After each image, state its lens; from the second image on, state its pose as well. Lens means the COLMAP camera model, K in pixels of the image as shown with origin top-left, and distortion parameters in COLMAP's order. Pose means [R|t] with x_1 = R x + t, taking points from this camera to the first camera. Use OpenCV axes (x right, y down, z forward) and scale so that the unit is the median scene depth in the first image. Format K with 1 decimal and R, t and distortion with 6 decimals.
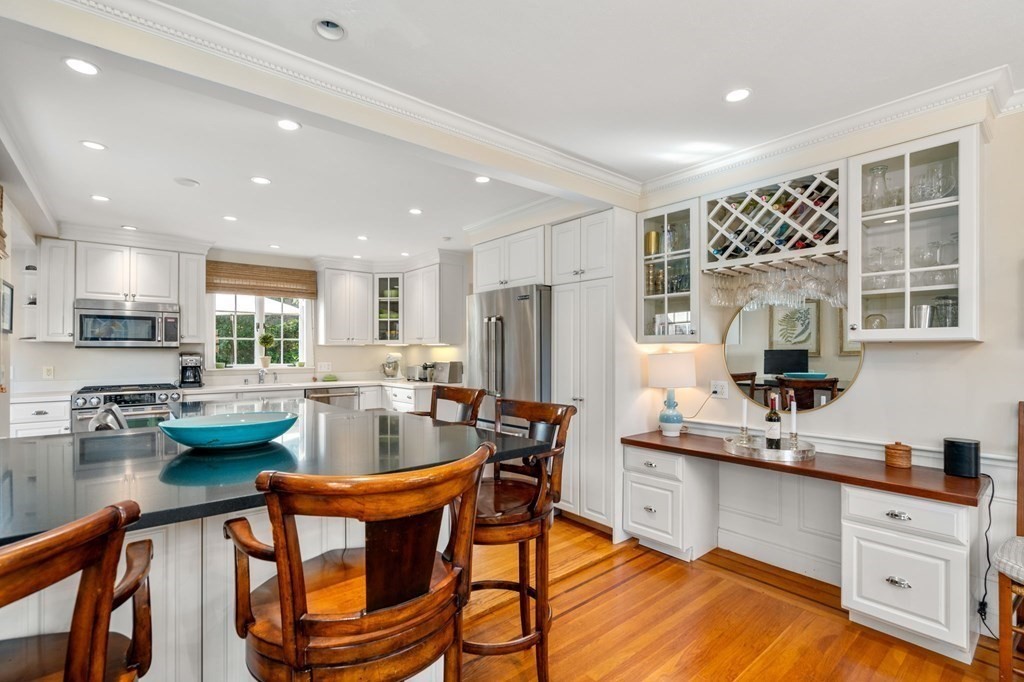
lens RADIAL K [[465.8, 0, 512.1], [0, 465.8, 350.3], [0, 0, 1]] dist [0.000221, 0.000453]
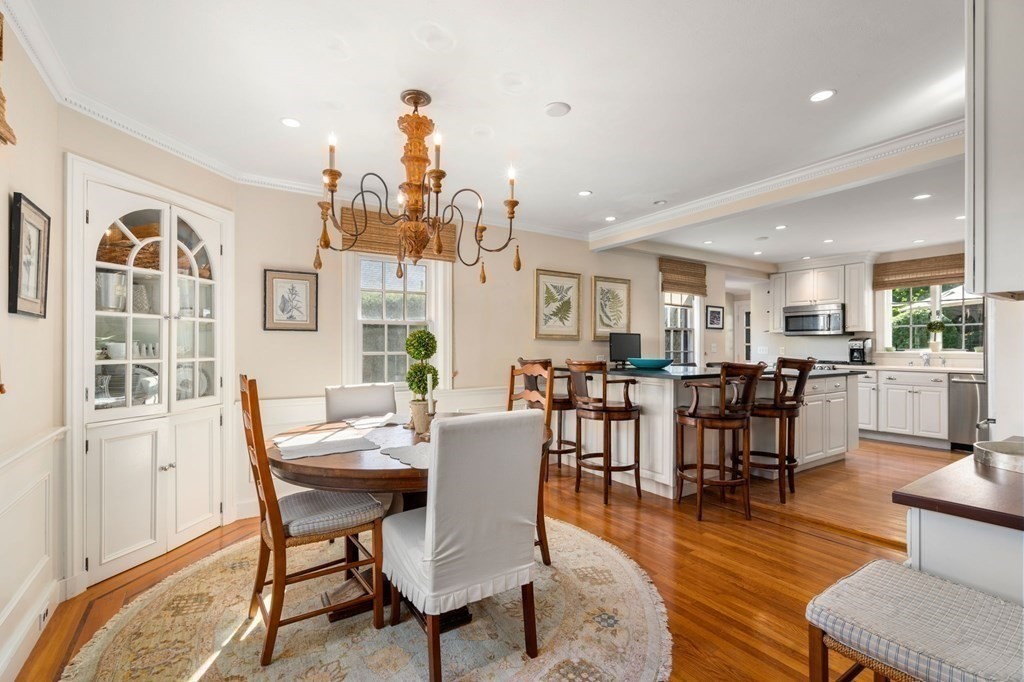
lens RADIAL K [[465.8, 0, 507.9], [0, 465.8, 346.8], [0, 0, 1]] dist [0.000221, 0.000453]
pose [[-0.104092, 0.004238, -0.994559, 0.725369], [0.003929, 0.999985, 0.003850, 0.019799], [0.994560, -0.003507, -0.104107, 0.158013]]
